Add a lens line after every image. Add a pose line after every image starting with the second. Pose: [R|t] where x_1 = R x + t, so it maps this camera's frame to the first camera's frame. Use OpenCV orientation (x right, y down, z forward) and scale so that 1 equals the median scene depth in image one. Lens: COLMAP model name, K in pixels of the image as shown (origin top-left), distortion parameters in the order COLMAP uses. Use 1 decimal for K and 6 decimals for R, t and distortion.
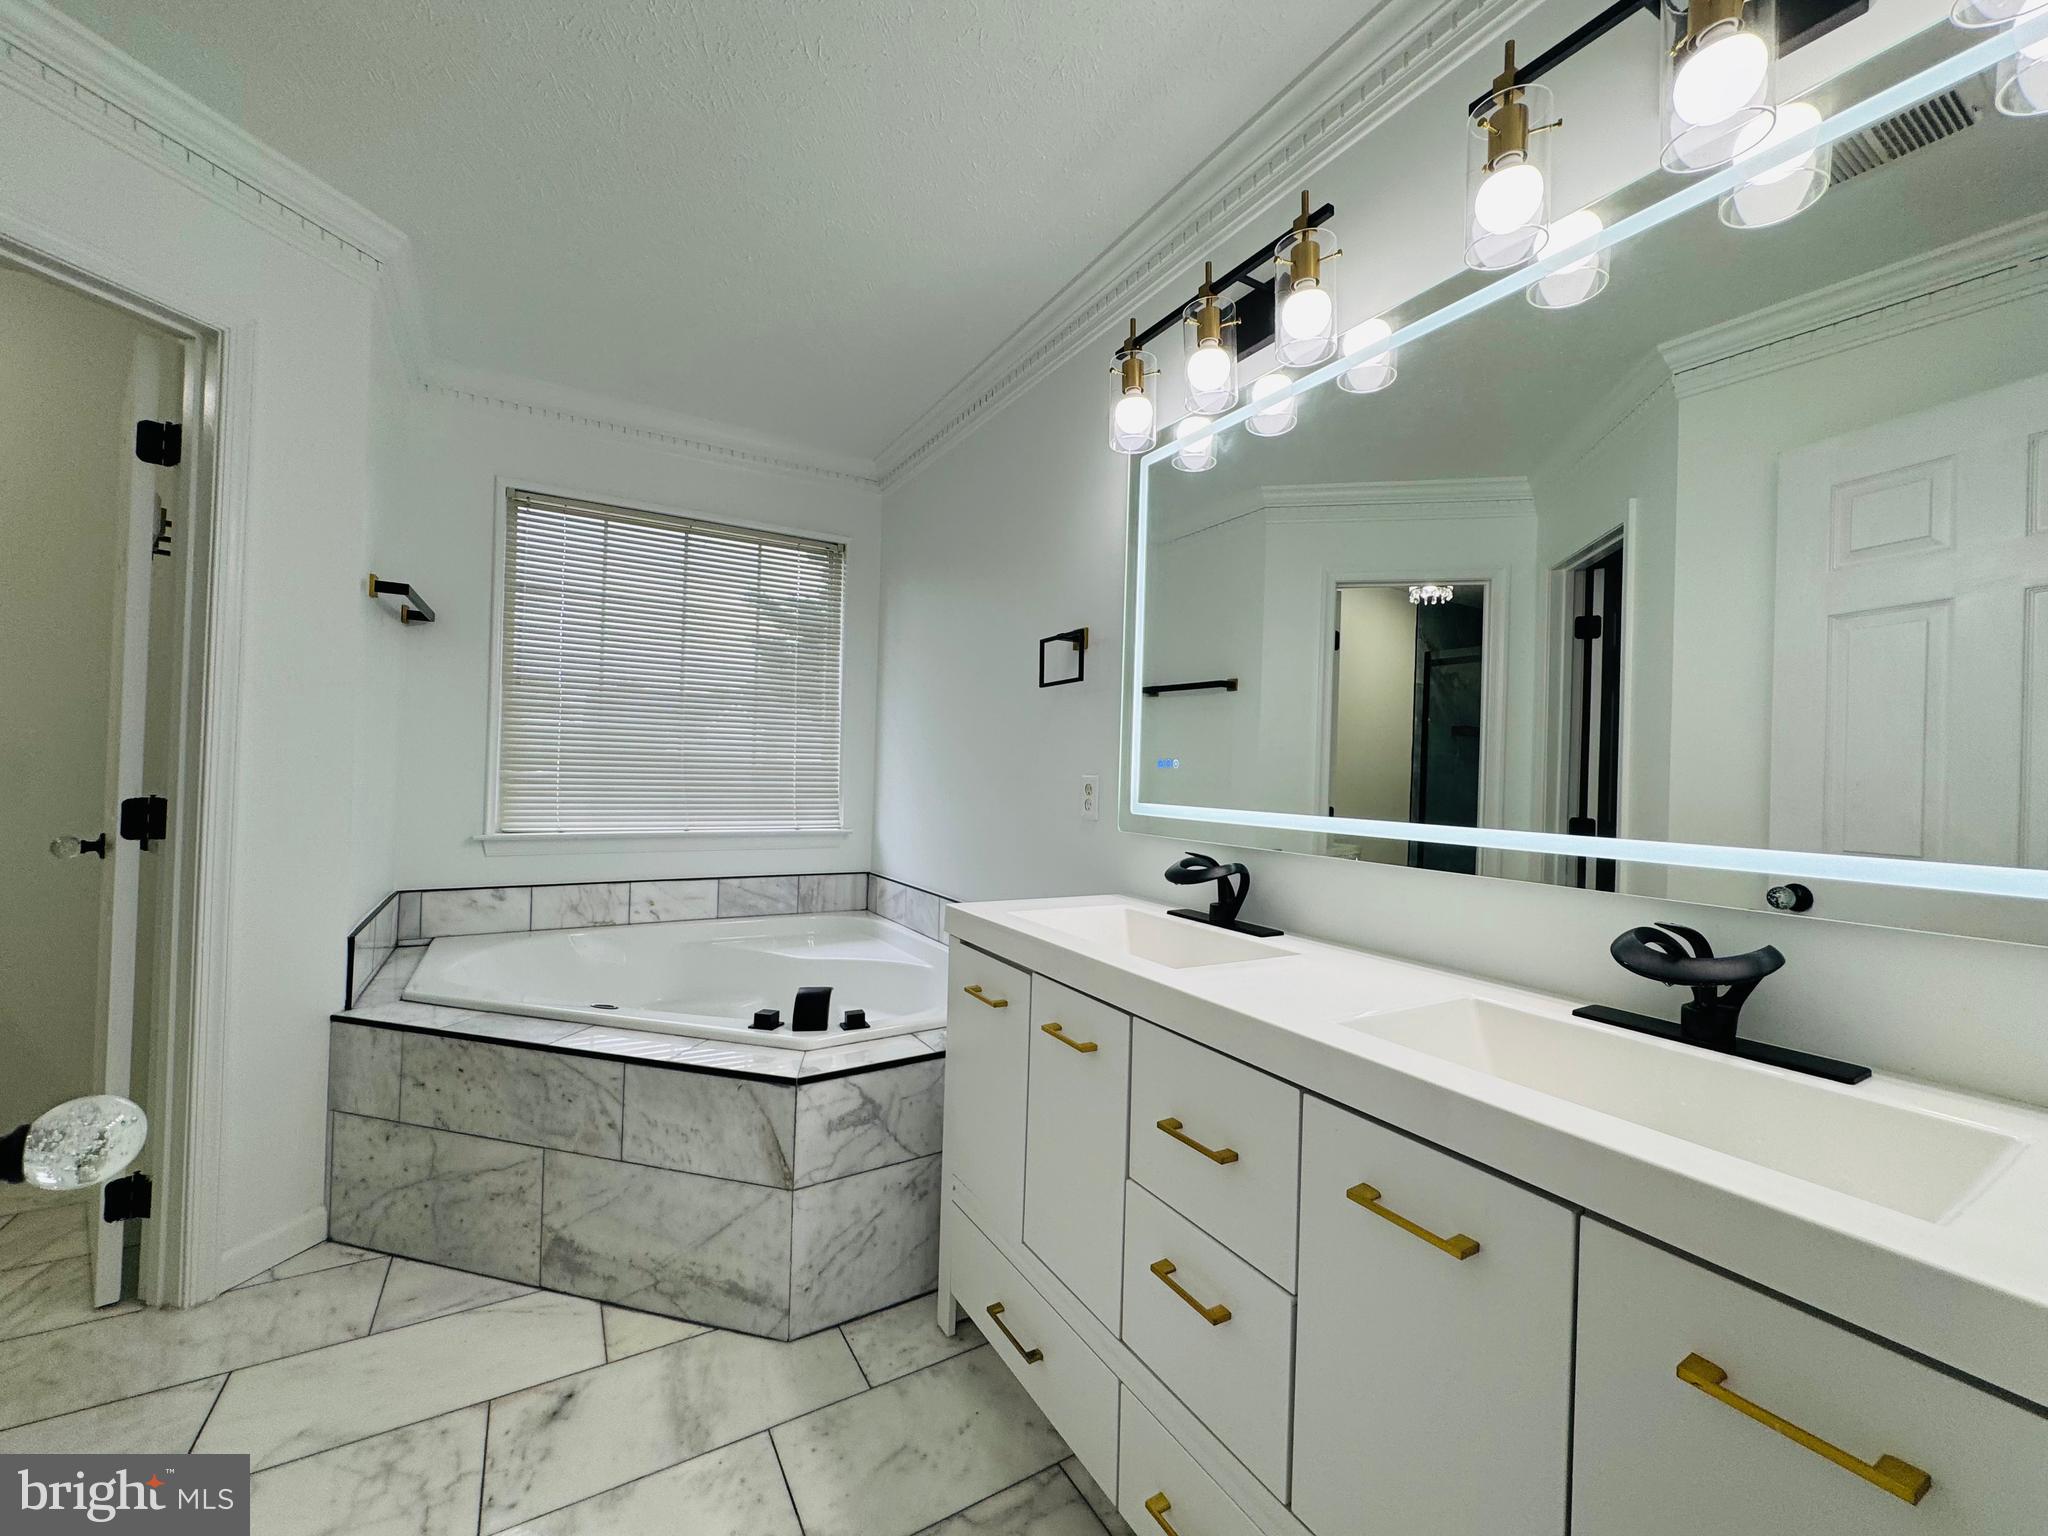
lens RADIAL K [[826.8, 0, 1024.0], [0, 826.8, 768.0], [0, 0, 1]] dist [-0.000111, -0.000006]
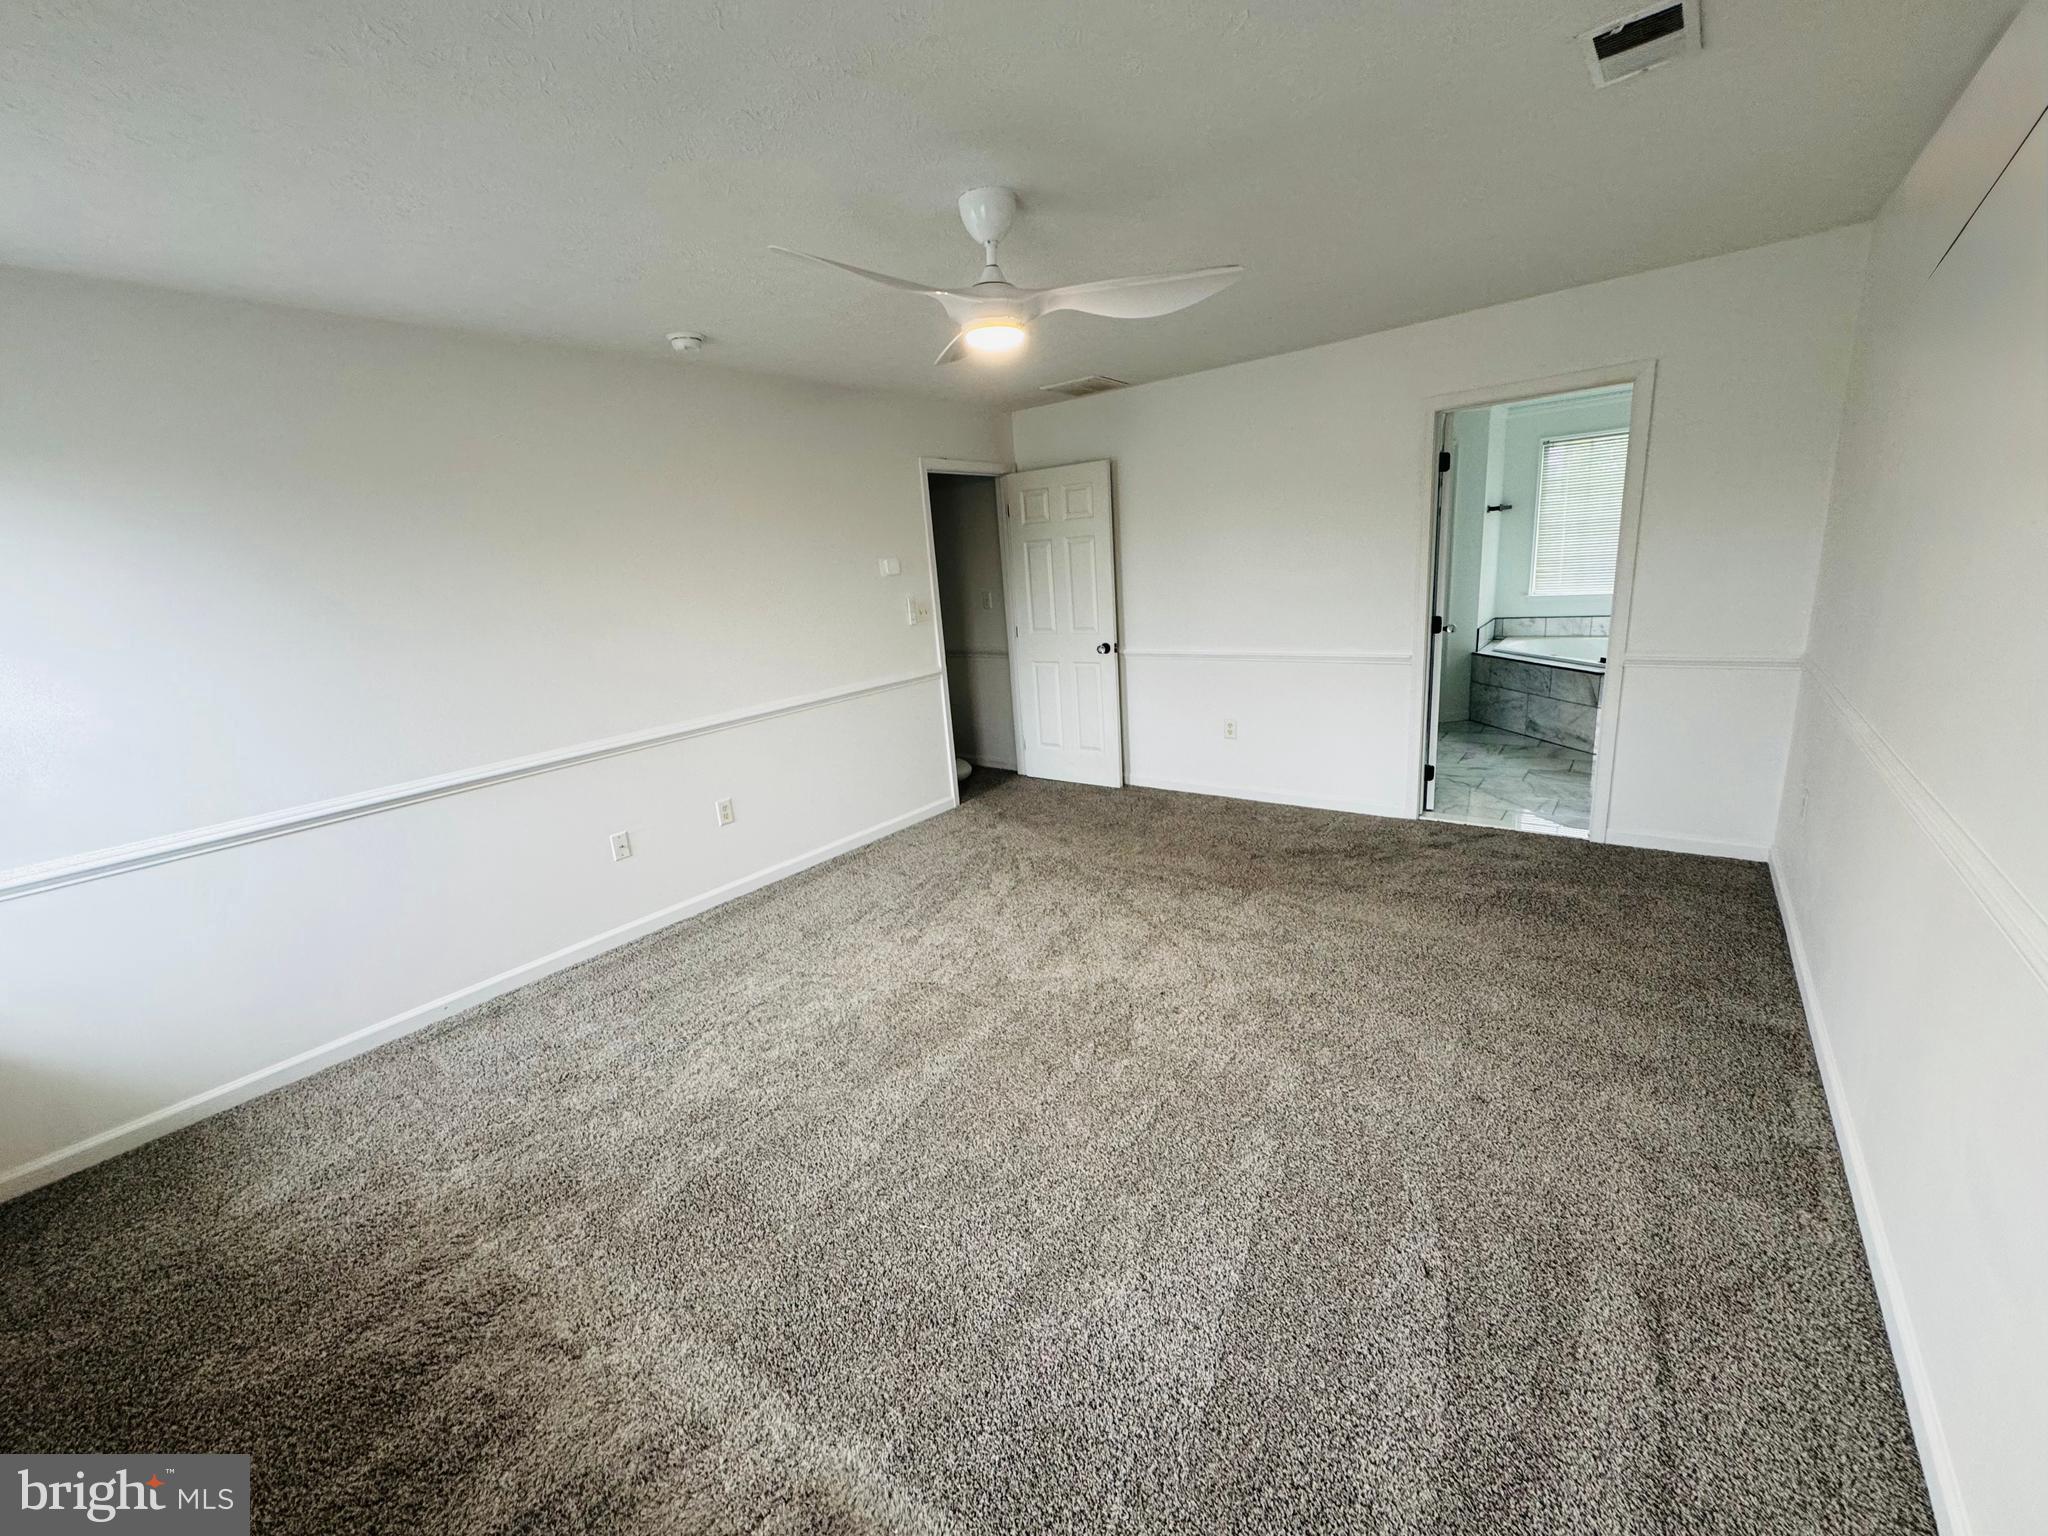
lens RADIAL K [[826.8, 0, 1024.0], [0, 826.8, 768.0], [0, 0, 1]] dist [-0.000111, -0.000006]
pose [[0.377689, 0.173850, -0.909465, 1.658119], [0.092559, 0.970207, 0.223900, -0.166051], [0.921295, -0.168744, 0.350345, -1.991099]]
